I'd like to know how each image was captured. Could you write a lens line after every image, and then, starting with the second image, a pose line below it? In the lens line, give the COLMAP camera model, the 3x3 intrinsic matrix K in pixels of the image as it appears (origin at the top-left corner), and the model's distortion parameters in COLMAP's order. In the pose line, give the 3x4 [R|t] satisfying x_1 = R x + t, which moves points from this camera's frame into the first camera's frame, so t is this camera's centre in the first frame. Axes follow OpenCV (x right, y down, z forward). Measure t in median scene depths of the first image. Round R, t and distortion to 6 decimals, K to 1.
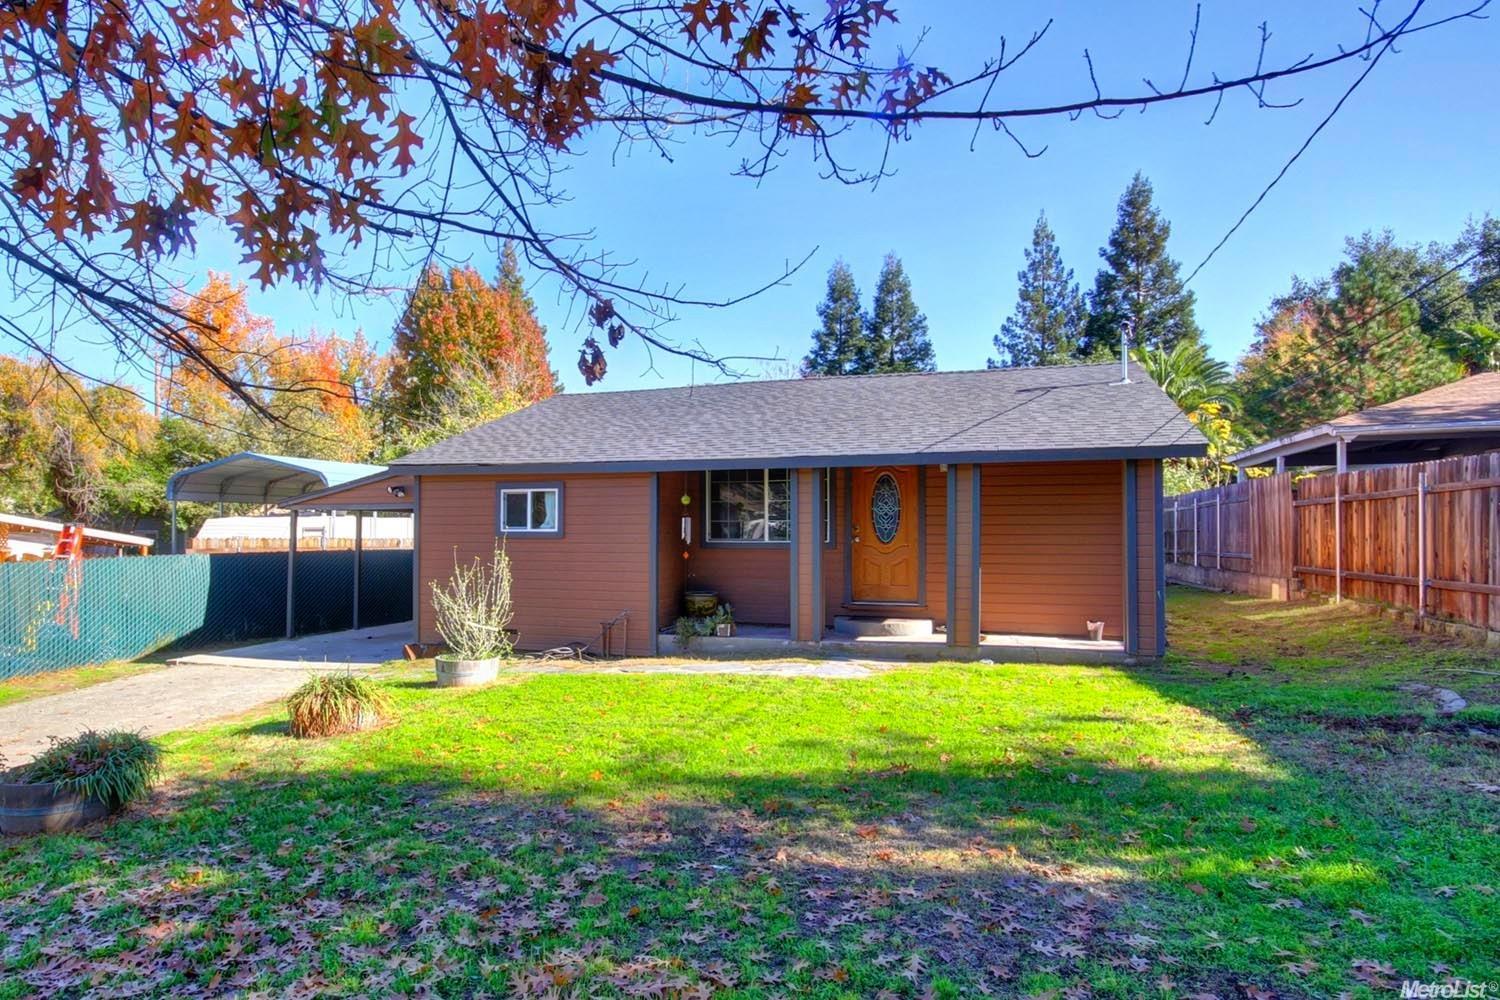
lens RADIAL K [[724.3, 0, 756.7], [0, 724.3, 515.0], [0, 0, 1]] dist [-0.002247, 0.000198]
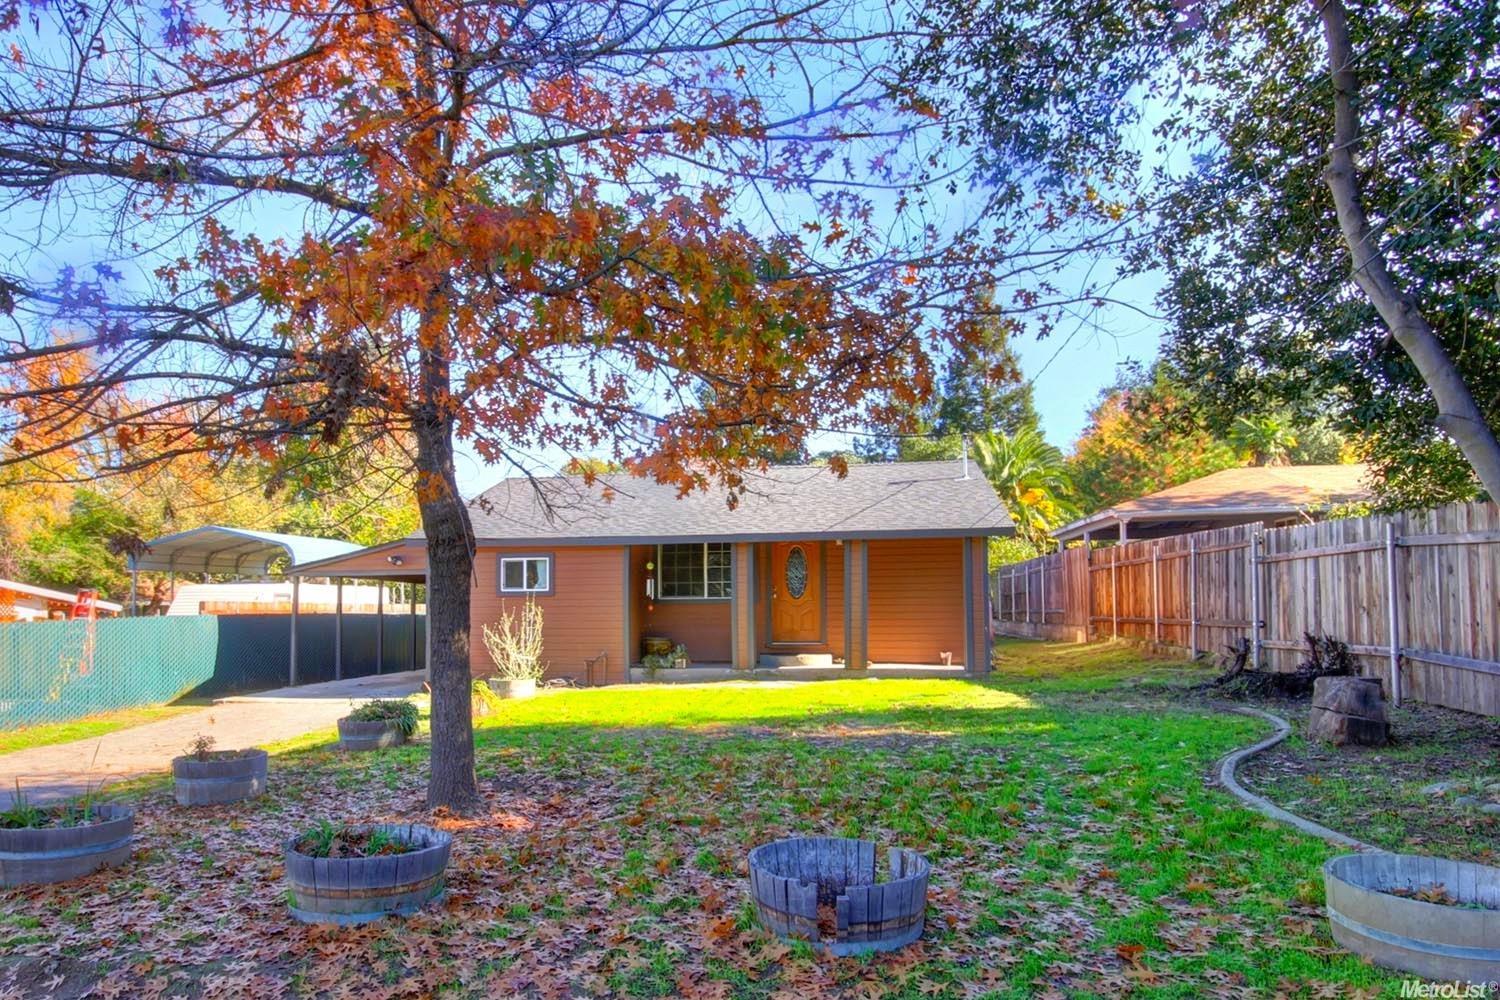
lens RADIAL K [[702.8, 0, 728.0], [0, 702.8, 564.8], [0, 0, 1]] dist [-0.007316, -0.000479]
pose [[0.991551, -0.002360, 0.129699, -0.120293], [0.006029, 0.999593, -0.027901, 0.013205], [-0.129581, 0.028447, 0.991161, -0.282847]]
